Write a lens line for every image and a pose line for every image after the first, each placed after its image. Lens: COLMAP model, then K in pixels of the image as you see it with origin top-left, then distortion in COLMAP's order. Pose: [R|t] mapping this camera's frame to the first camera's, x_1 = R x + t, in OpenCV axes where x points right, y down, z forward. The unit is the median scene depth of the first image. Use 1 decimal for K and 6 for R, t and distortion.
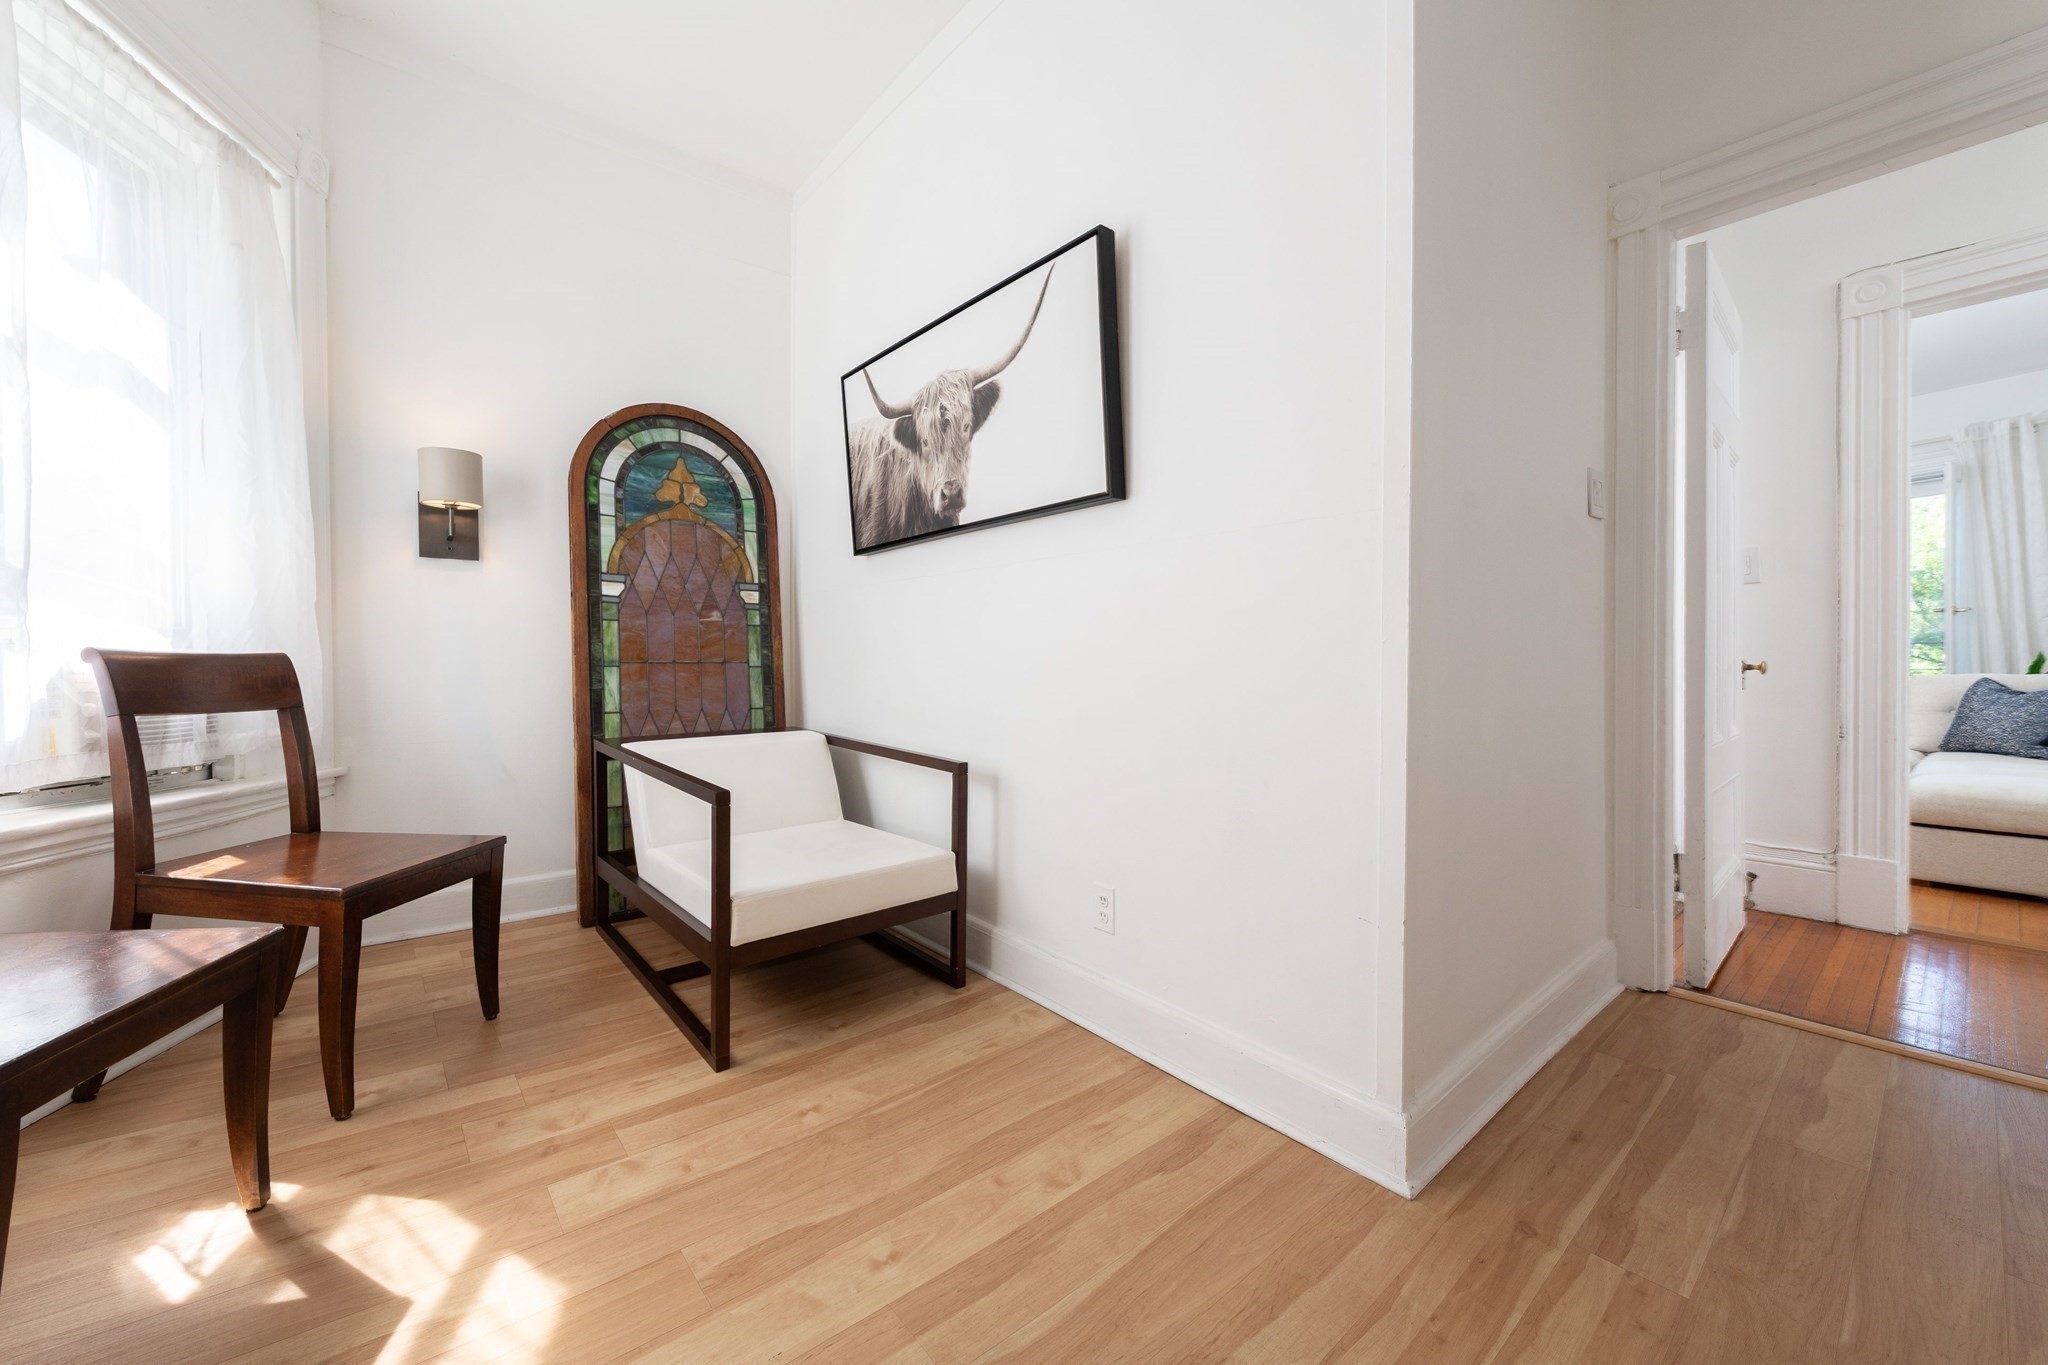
lens RADIAL K [[819.9, 0, 1003.1], [0, 819.9, 674.0], [0, 0, 1]] dist [0.001499, 0.000620]
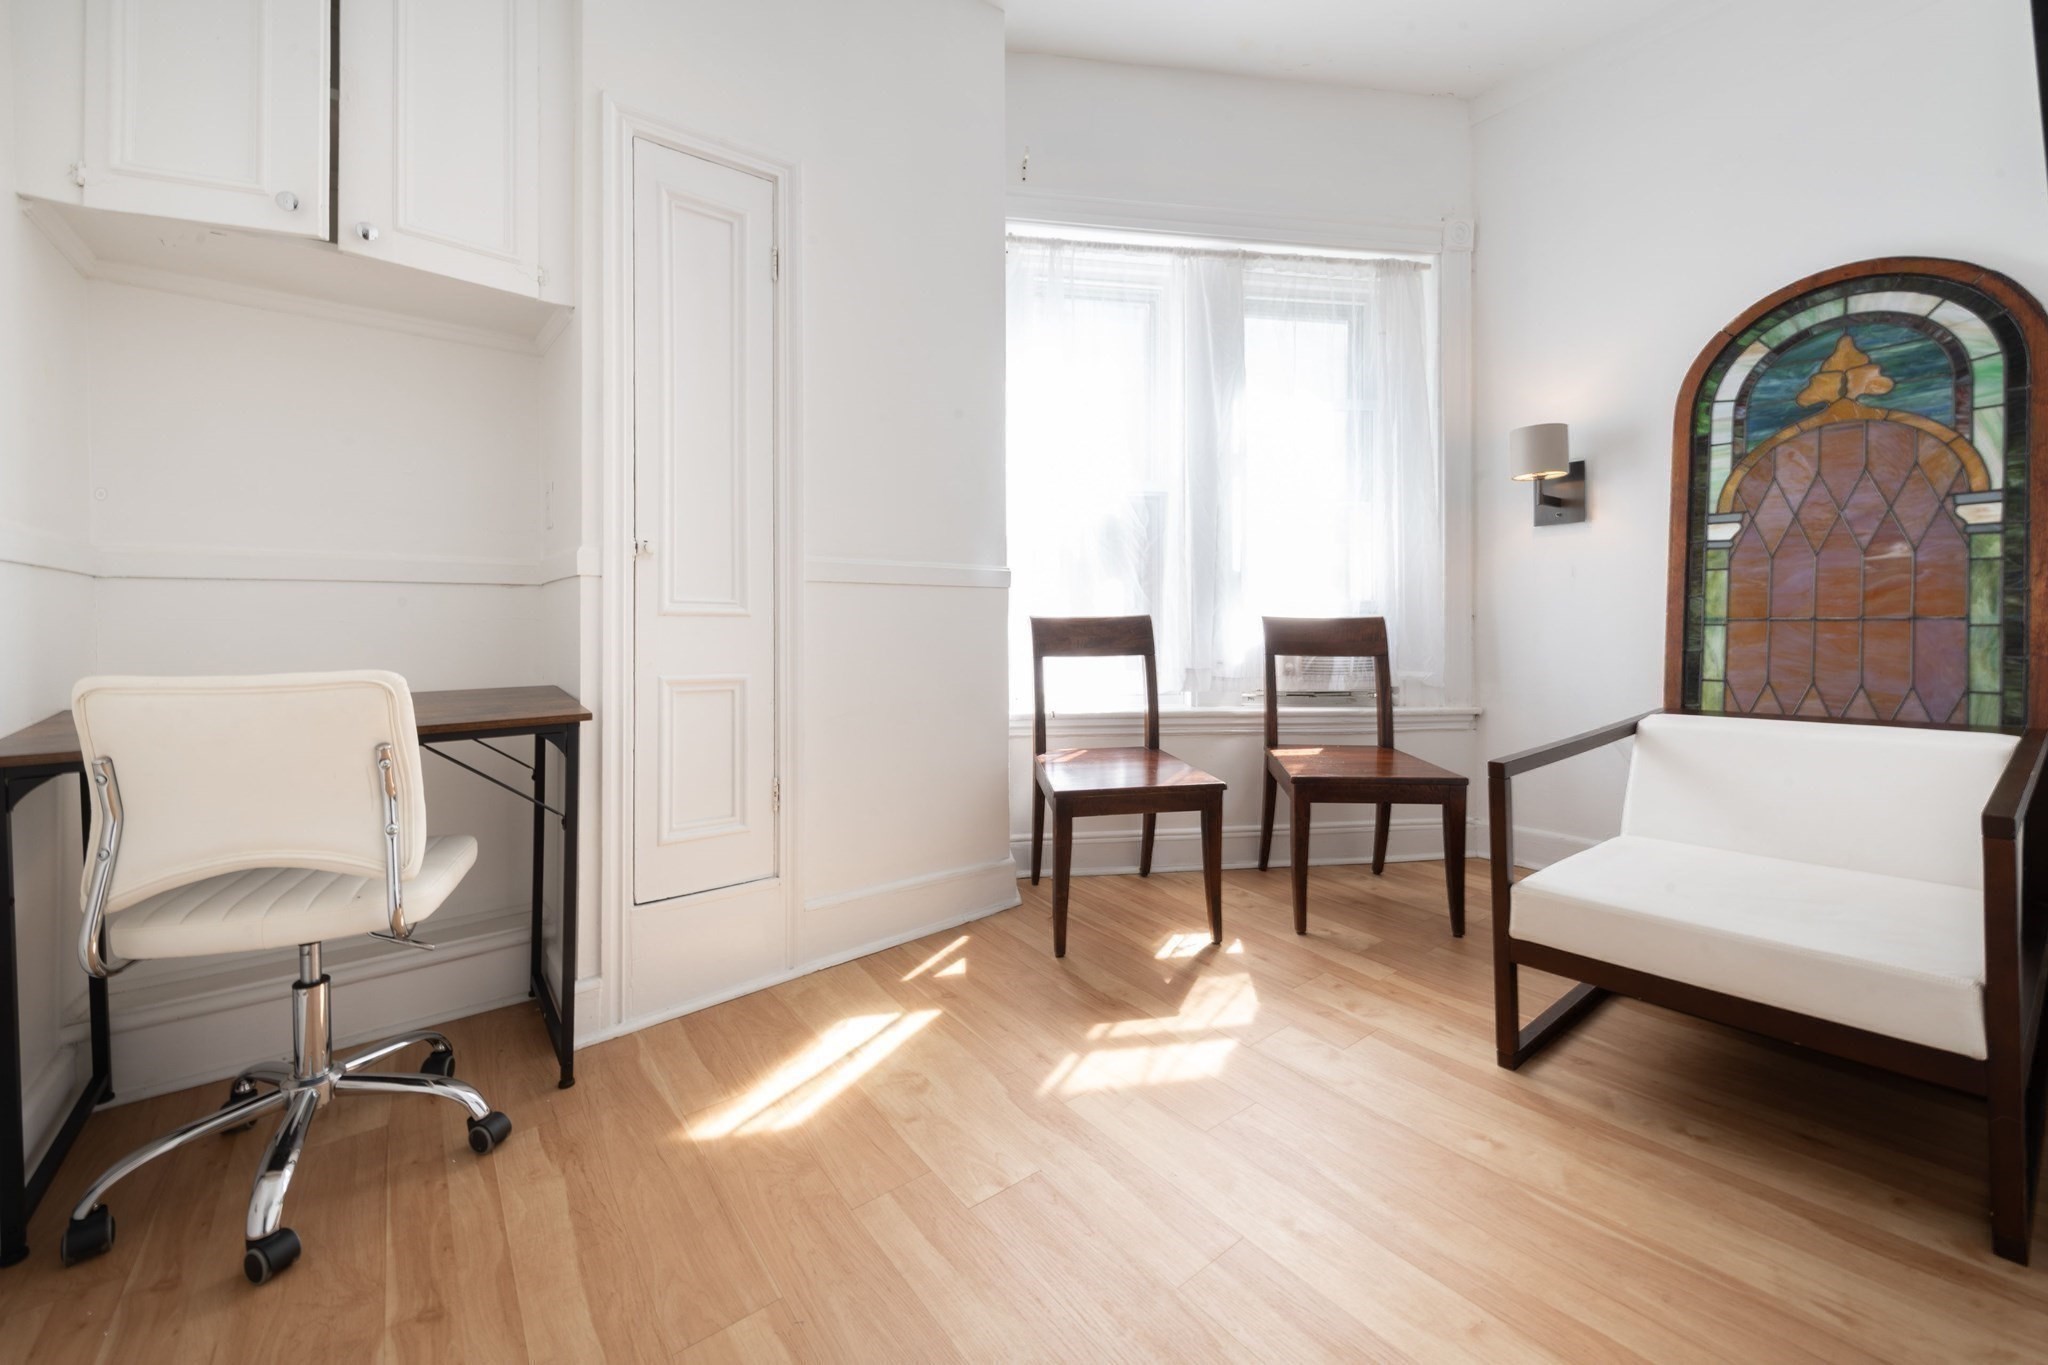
lens RADIAL K [[819.9, 0, 1005.5], [0, 819.9, 622.9], [0, 0, 1]] dist [0.001499, 0.000620]
pose [[-0.077309, 0.000167, -0.997007, 0.408322], [-0.000304, 1.000000, 0.000192, -0.011257], [0.997007, 0.000318, -0.077309, 0.335738]]
